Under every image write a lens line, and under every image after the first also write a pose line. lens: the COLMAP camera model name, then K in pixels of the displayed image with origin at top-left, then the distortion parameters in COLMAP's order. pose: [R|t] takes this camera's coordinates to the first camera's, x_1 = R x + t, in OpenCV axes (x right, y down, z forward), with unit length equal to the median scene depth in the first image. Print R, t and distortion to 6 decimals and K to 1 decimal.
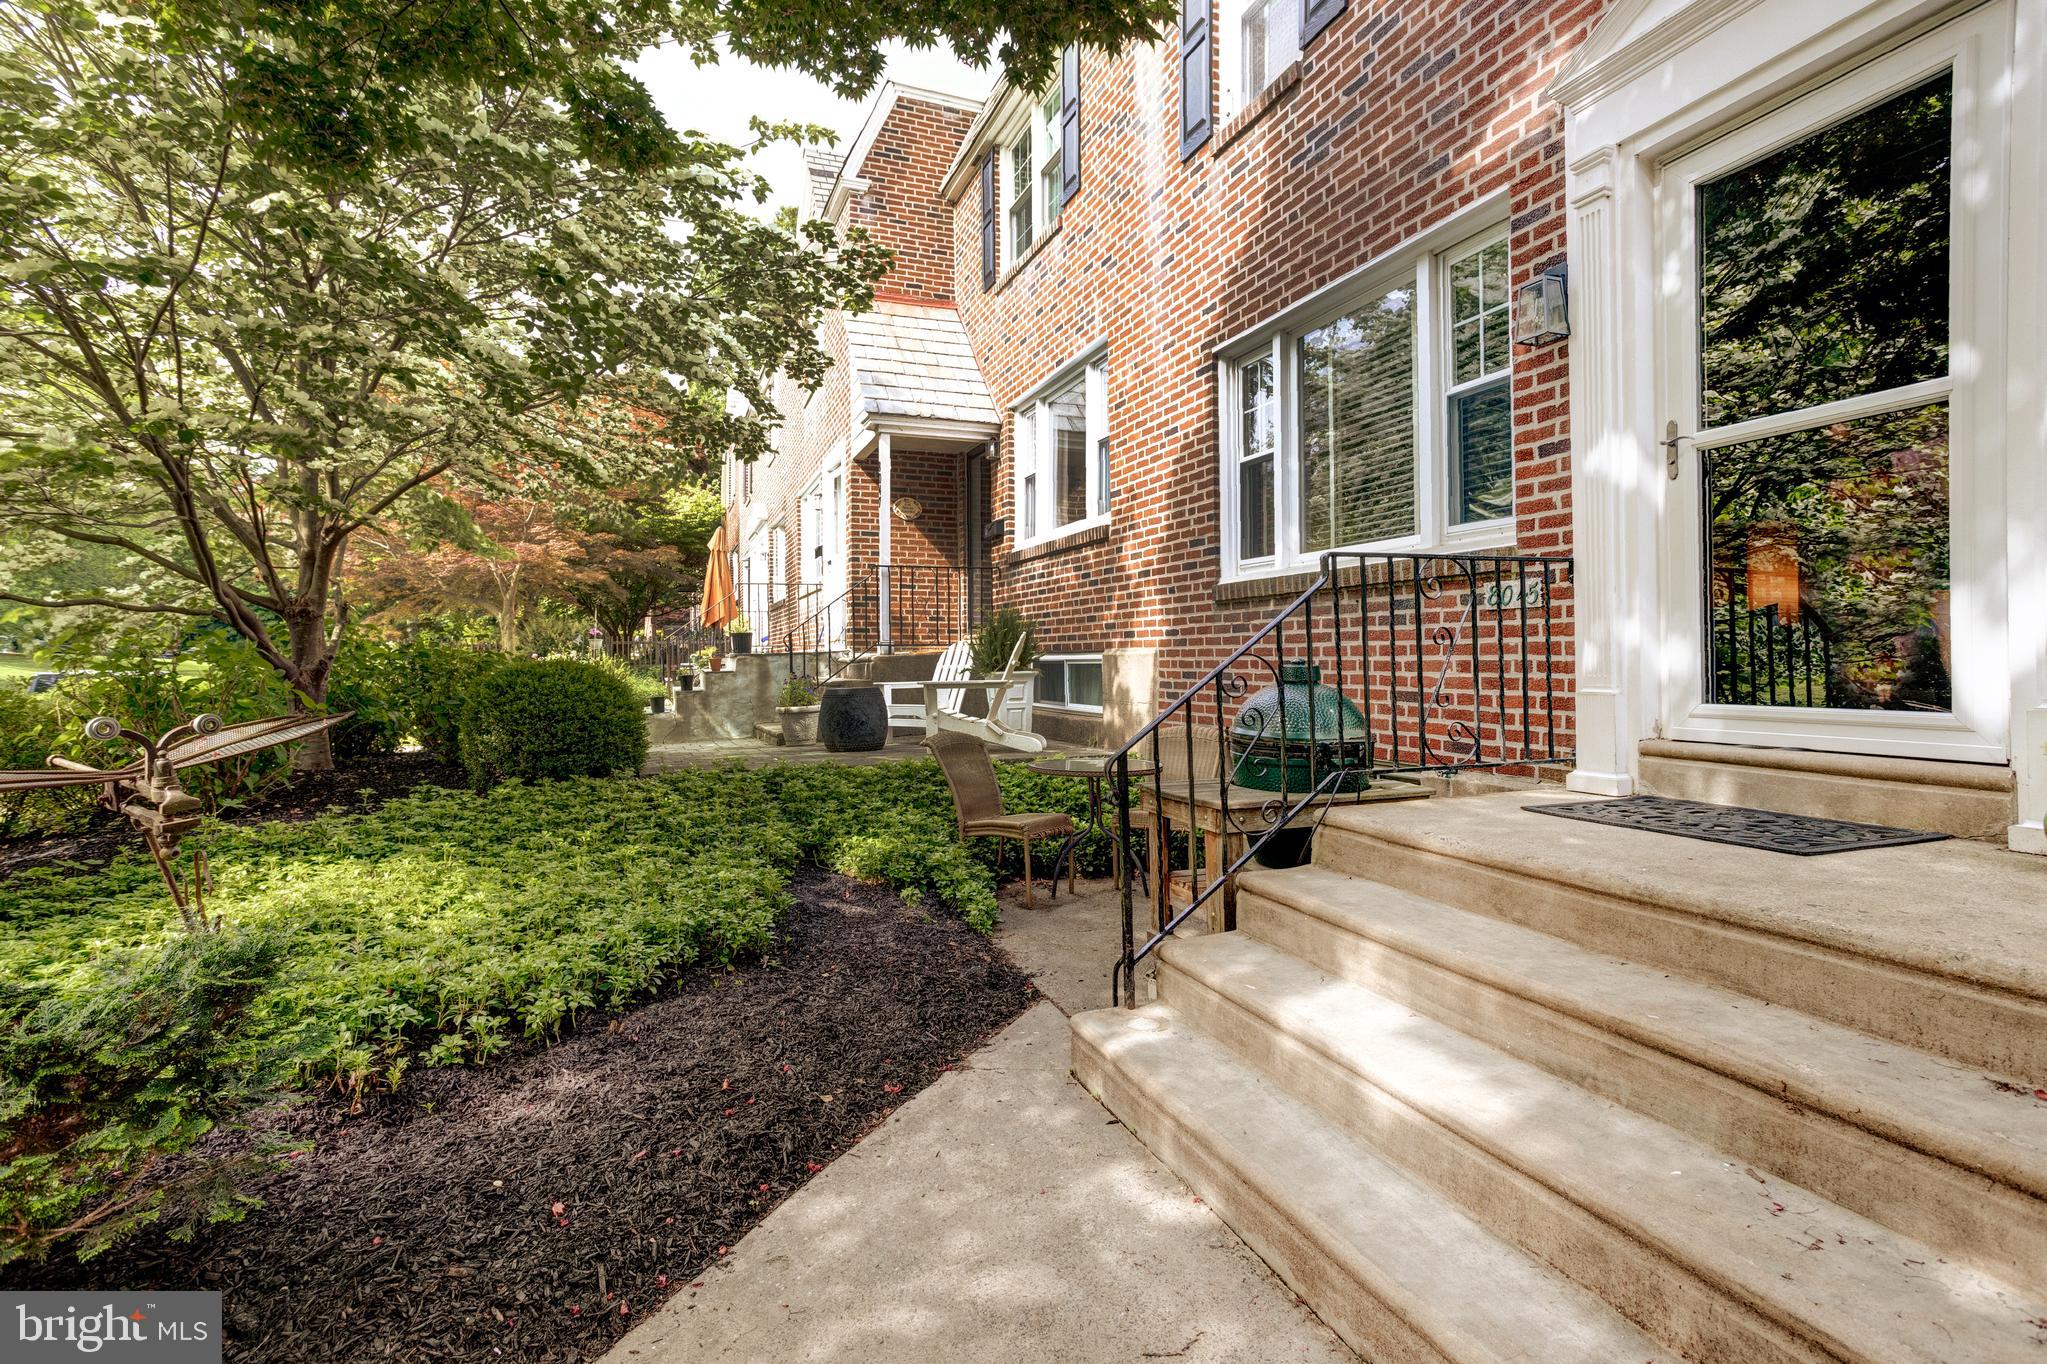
lens RADIAL K [[984.1, 0, 1023.5], [0, 984.1, 682.0], [0, 0, 1]] dist [-0.070637, 0.053956]
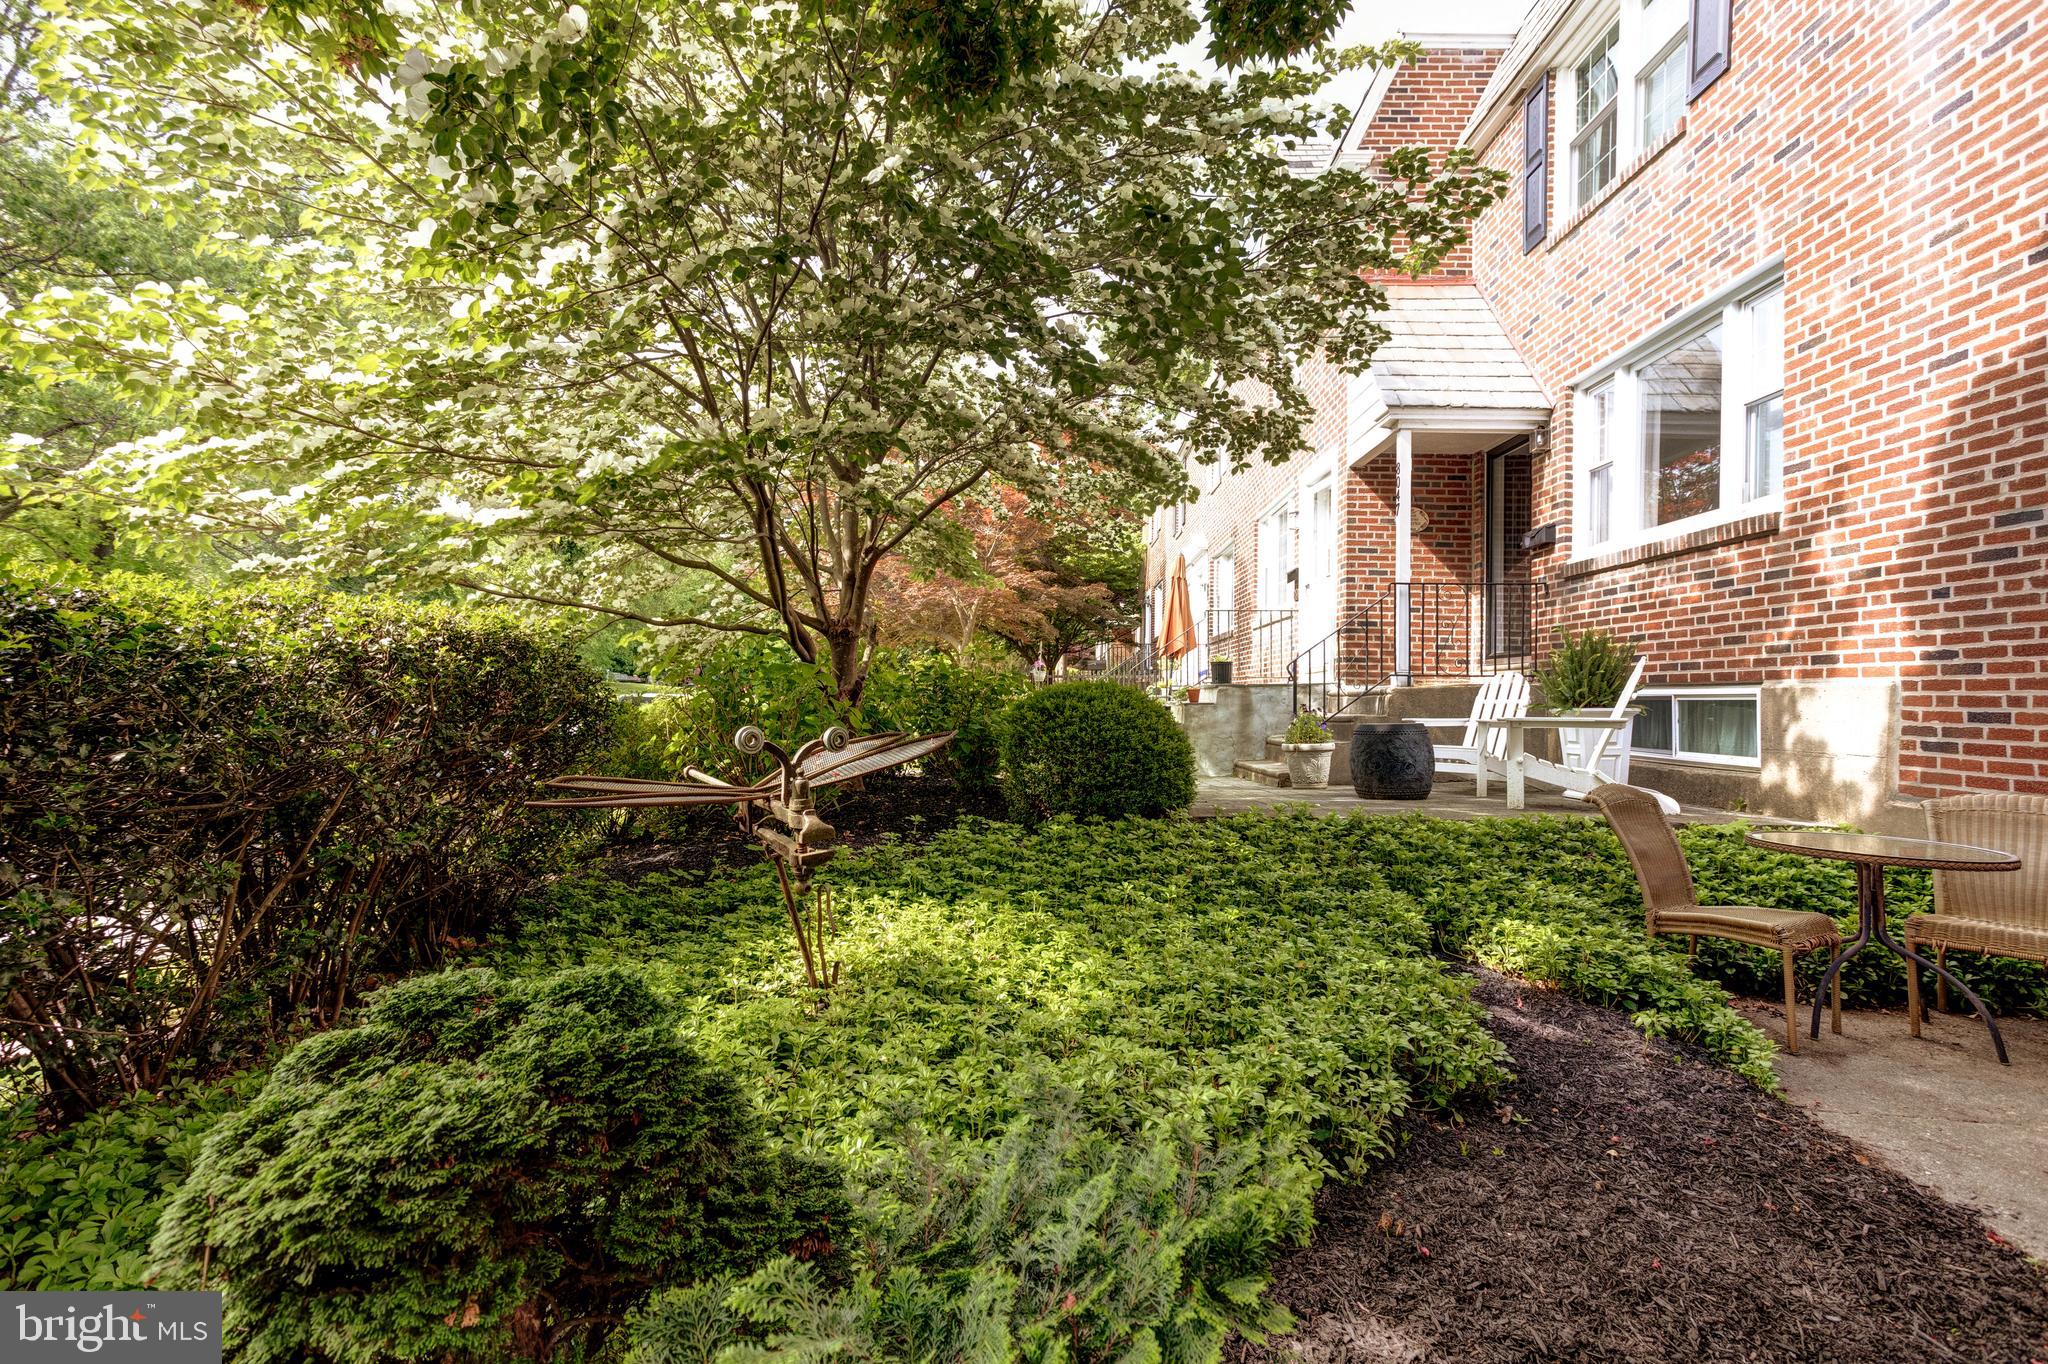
lens RADIAL K [[970.7, 0, 1008.8], [0, 970.7, 672.0], [0, 0, 1]] dist [-0.029458, 0.033440]
pose [[0.921521, 0.007427, -0.388258, -0.166128], [-0.026890, 0.998638, -0.044720, 0.008225], [0.387397, 0.051651, 0.920465, 0.116265]]
